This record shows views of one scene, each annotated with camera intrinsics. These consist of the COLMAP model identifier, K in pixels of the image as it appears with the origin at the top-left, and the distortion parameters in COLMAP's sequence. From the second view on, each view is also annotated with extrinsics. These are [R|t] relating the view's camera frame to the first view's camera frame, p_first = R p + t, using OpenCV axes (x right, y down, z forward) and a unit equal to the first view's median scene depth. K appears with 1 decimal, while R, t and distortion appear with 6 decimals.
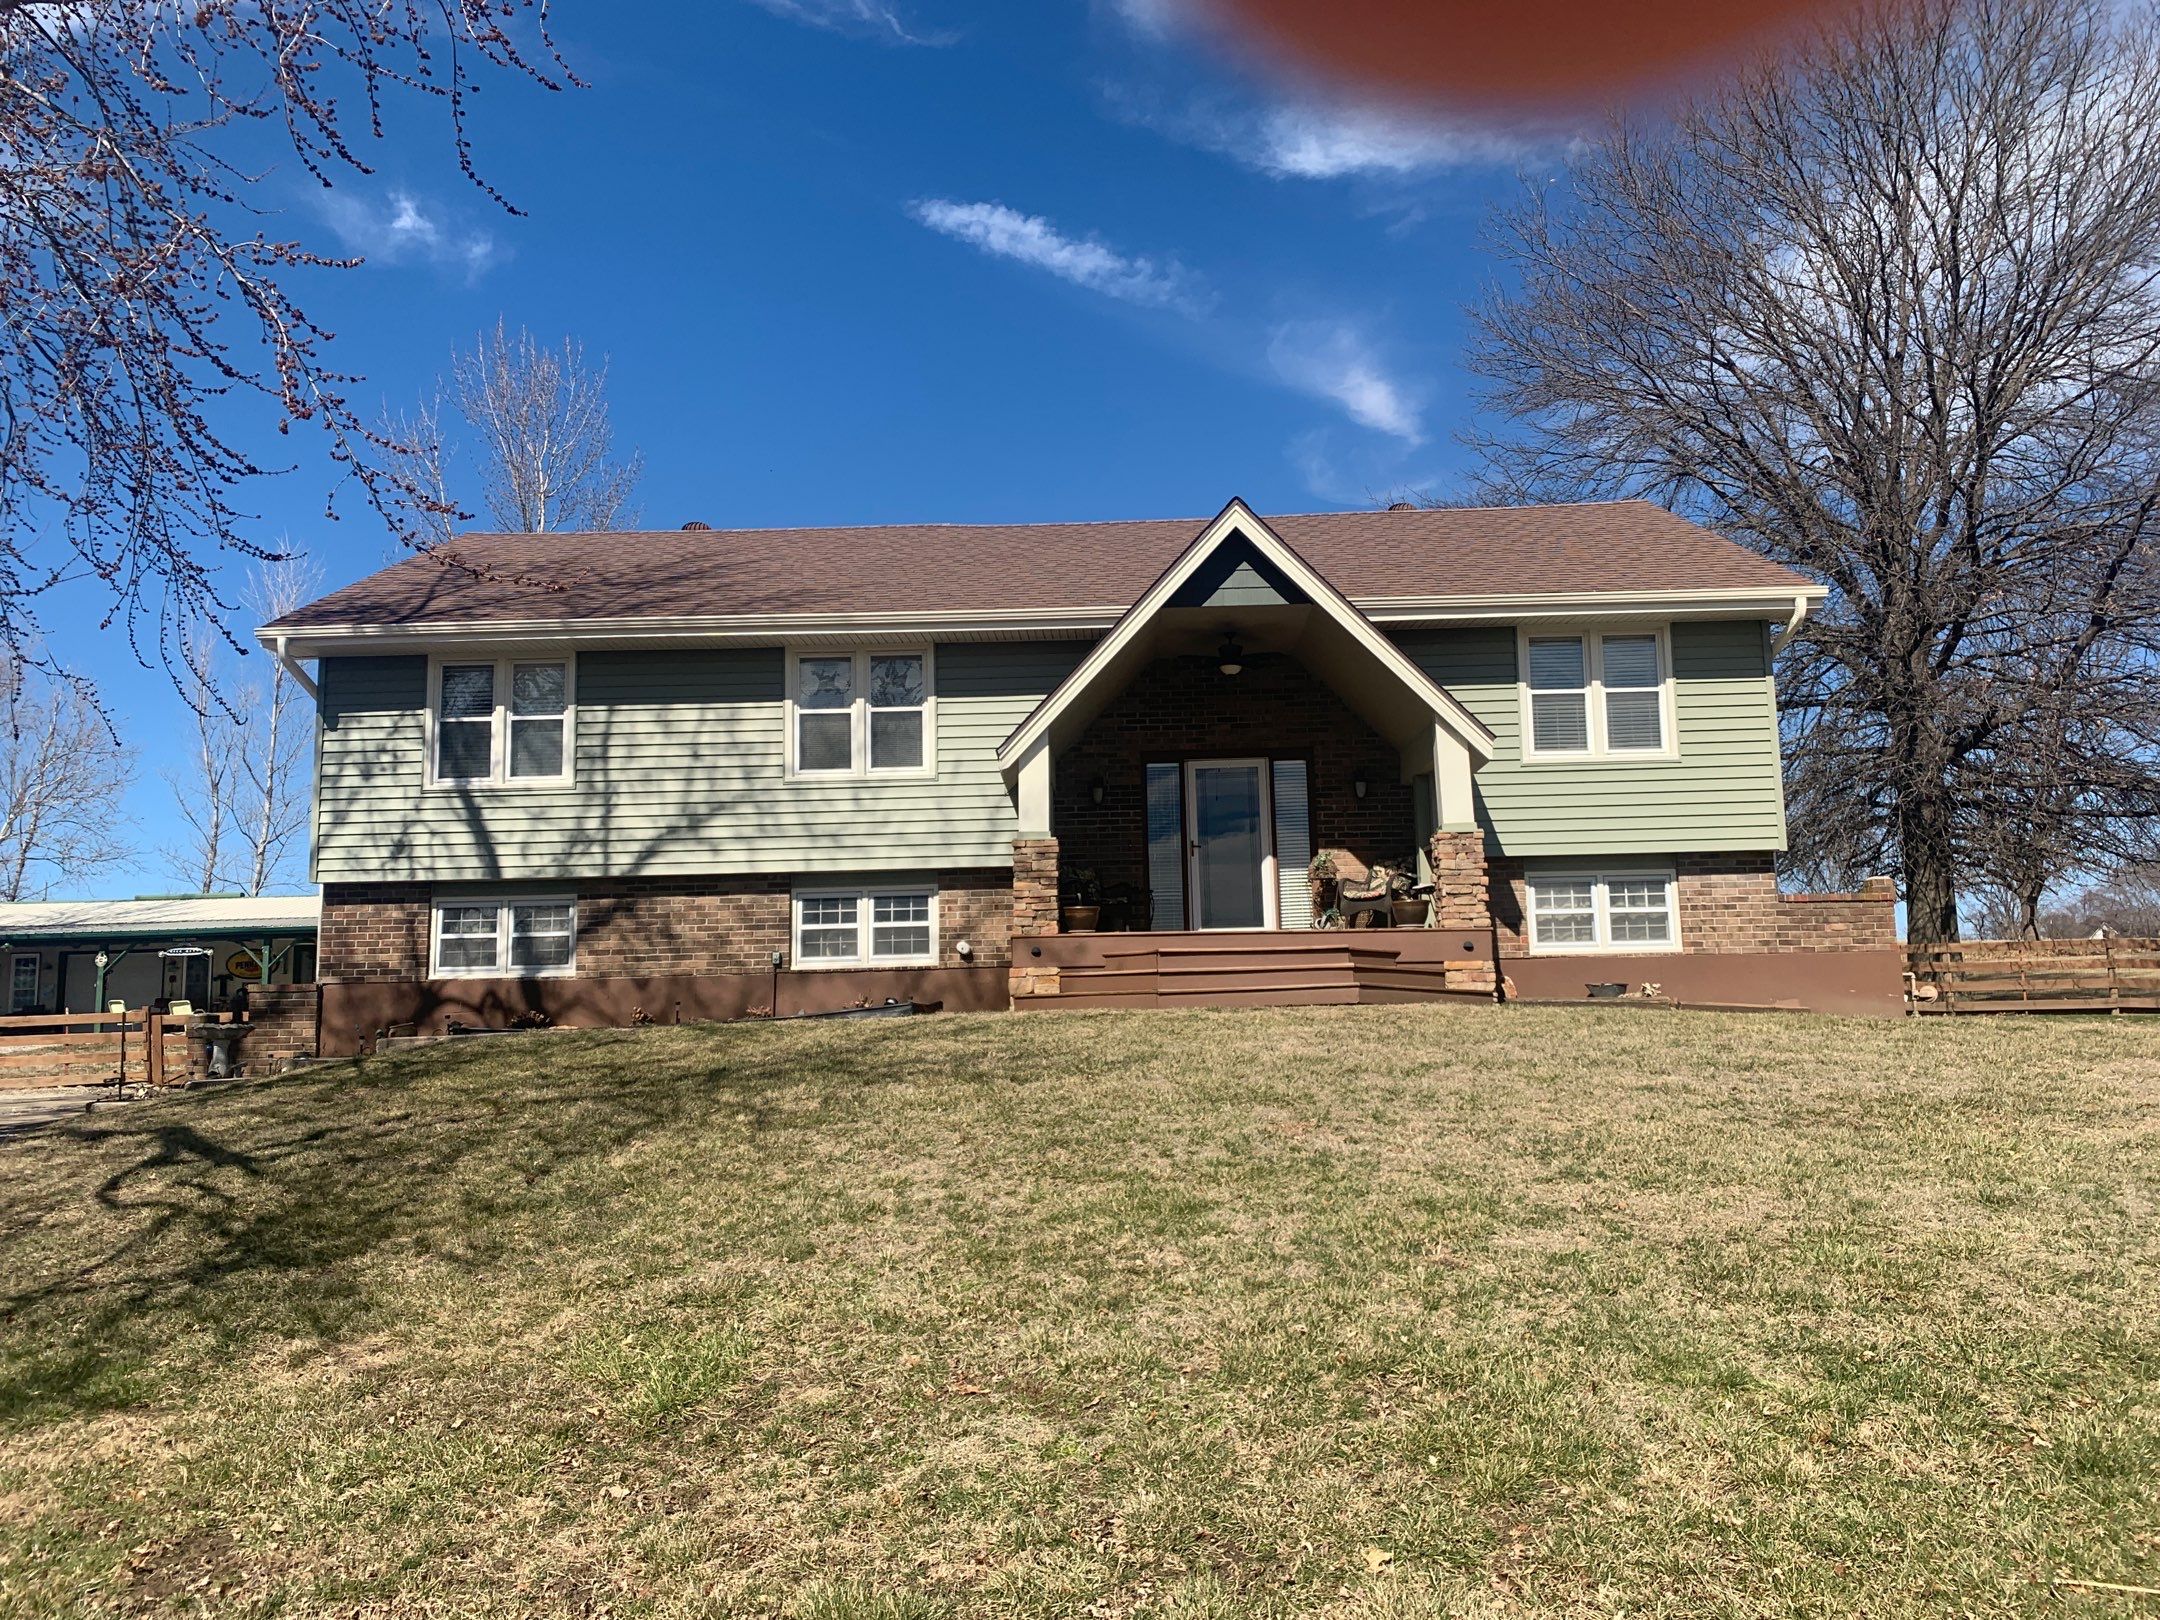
lens RADIAL K [[1606.3, 0, 1080.0], [0, 1606.3, 810.0], [0, 0, 1]] dist [0.082033, -0.139300]
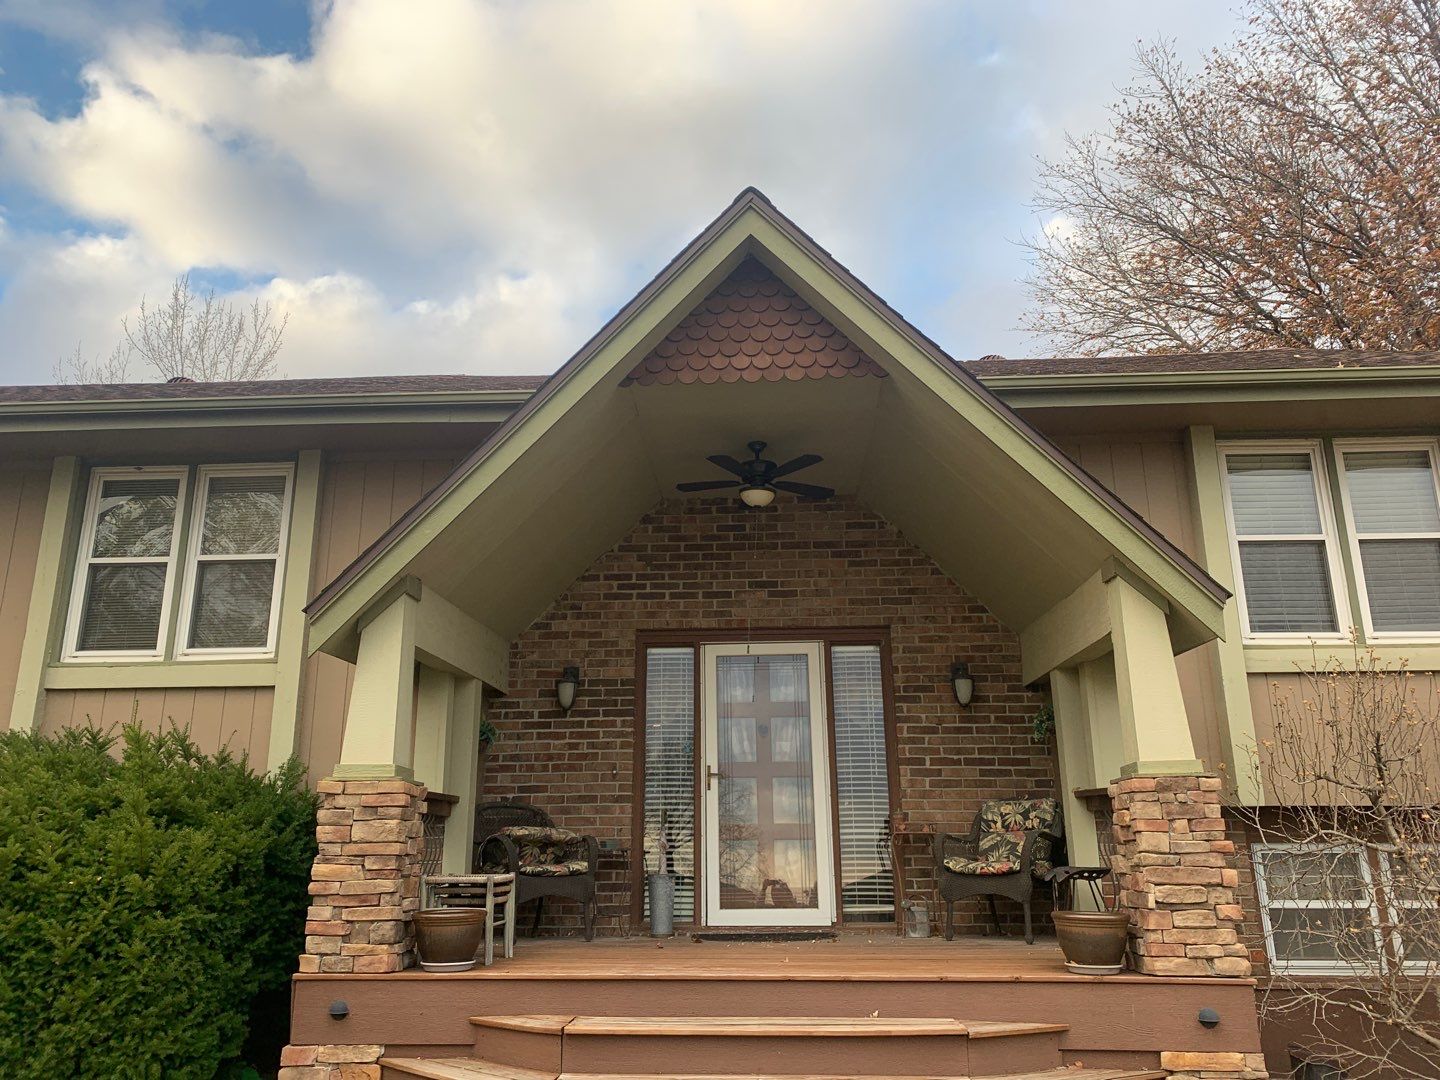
lens RADIAL K [[1070.9, 0, 720.0], [0, 1070.9, 540.0], [0, 0, 1]] dist [0.082033, -0.139300]
pose [[0.999809, 0.008320, -0.017681, 0.090941], [-0.010833, 0.989056, -0.147144, -0.008461], [0.016263, 0.147308, 0.988957, 0.610428]]
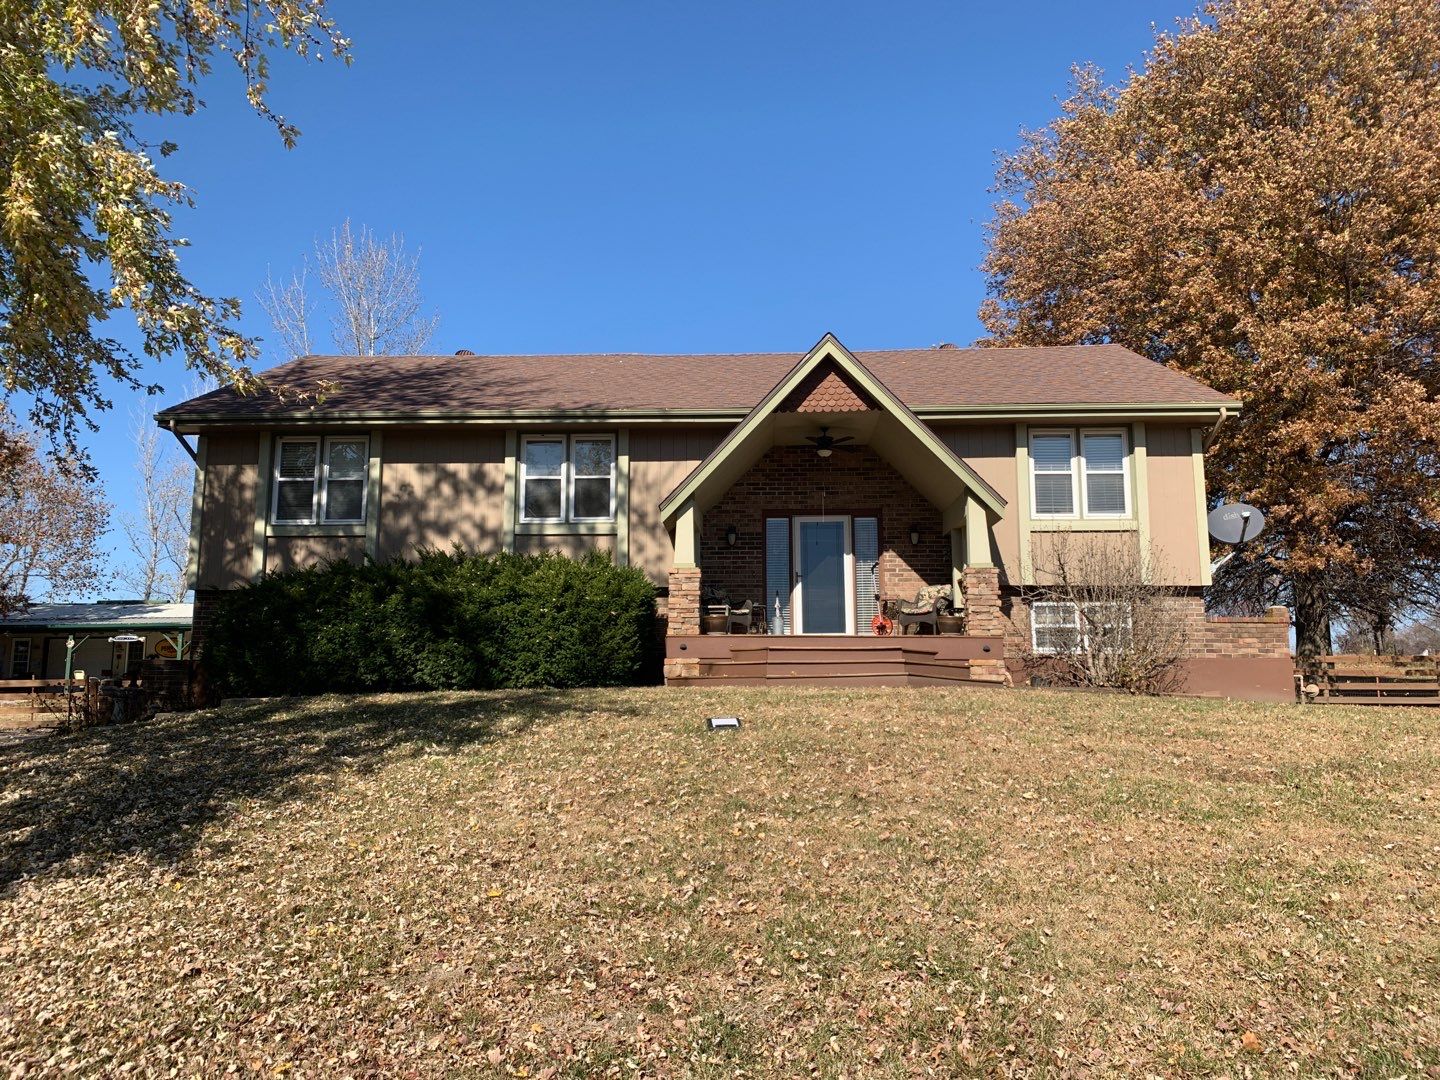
lens RADIAL K [[1078.4, 0, 720.0], [0, 1078.4, 540.0], [0, 0, 1]] dist [0.062094, -0.048432]
pose [[0.999754, 0.017049, -0.014204, 0.016191], [-0.017233, 0.999767, -0.012974, 0.004586], [0.013980, 0.013215, 0.999815, 0.036973]]
